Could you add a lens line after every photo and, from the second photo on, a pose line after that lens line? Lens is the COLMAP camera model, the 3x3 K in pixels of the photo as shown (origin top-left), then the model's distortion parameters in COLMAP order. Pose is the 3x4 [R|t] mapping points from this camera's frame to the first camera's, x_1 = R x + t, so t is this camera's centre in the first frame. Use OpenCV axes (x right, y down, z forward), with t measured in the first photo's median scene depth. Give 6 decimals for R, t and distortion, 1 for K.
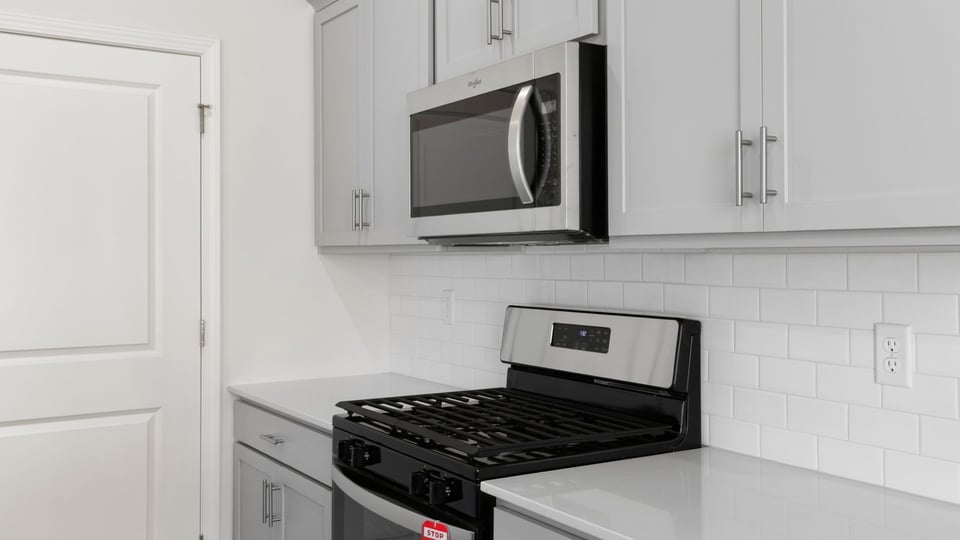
lens RADIAL K [[919.4, 0, 480.0], [0, 919.4, 270.0], [0, 0, 1]] dist [0.103552, 0.004363]
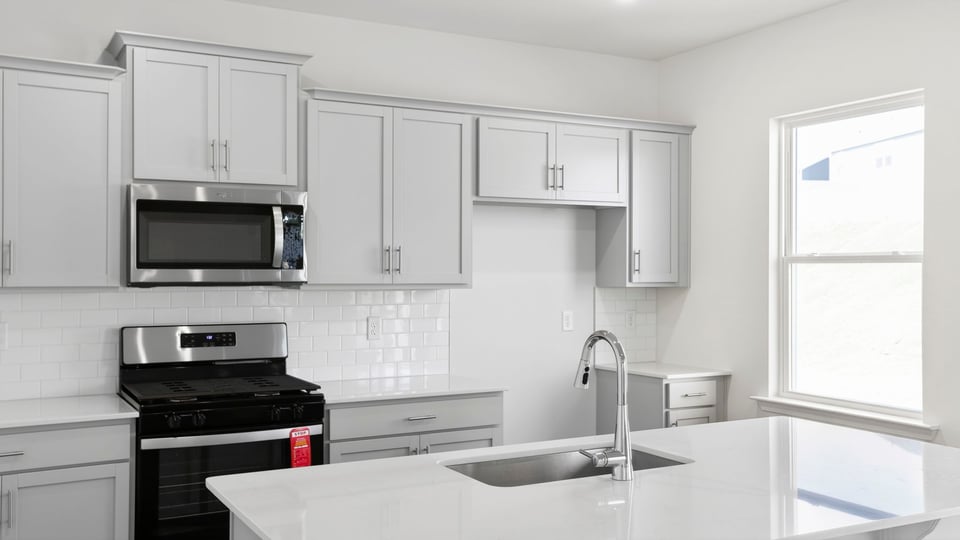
lens RADIAL K [[919.4, 0, 480.0], [0, 919.4, 270.0], [0, 0, 1]] dist [0.103552, 0.004363]
pose [[0.070441, 0.007348, 0.997489, -2.088513], [0.011597, 0.999899, -0.008185, -0.049818], [-0.997449, 0.012145, 0.070349, 0.481933]]
